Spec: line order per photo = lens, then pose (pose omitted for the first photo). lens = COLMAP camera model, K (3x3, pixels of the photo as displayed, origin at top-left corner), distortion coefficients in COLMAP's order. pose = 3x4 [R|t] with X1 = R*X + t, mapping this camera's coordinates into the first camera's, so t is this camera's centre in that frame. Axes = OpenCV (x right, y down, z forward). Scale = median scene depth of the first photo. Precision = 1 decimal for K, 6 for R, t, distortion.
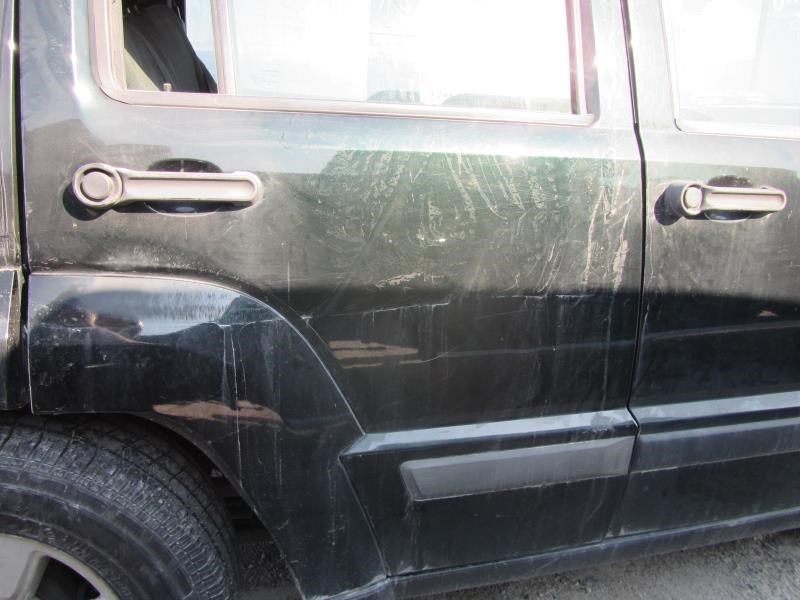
lens RADIAL K [[635.0, 0, 400.0], [0, 635.0, 300.0], [0, 0, 1]] dist [-0.013885, -0.009423]
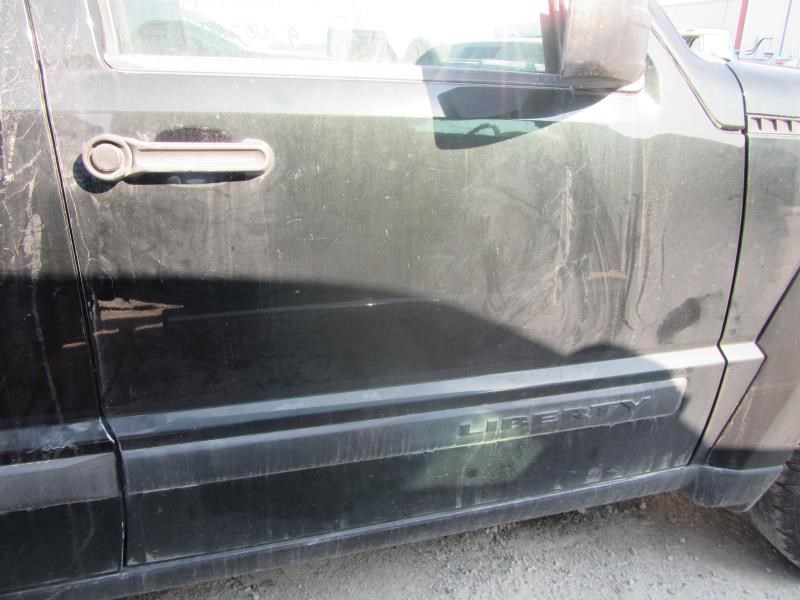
lens RADIAL K [[603.4, 0, 400.0], [0, 603.4, 300.0], [0, 0, 1]] dist [0.008570, -0.003520]
pose [[0.999487, -0.021188, -0.024031, 0.761507], [0.022698, 0.997664, 0.064425, -0.024223], [0.022610, -0.064937, 0.997633, 0.237619]]
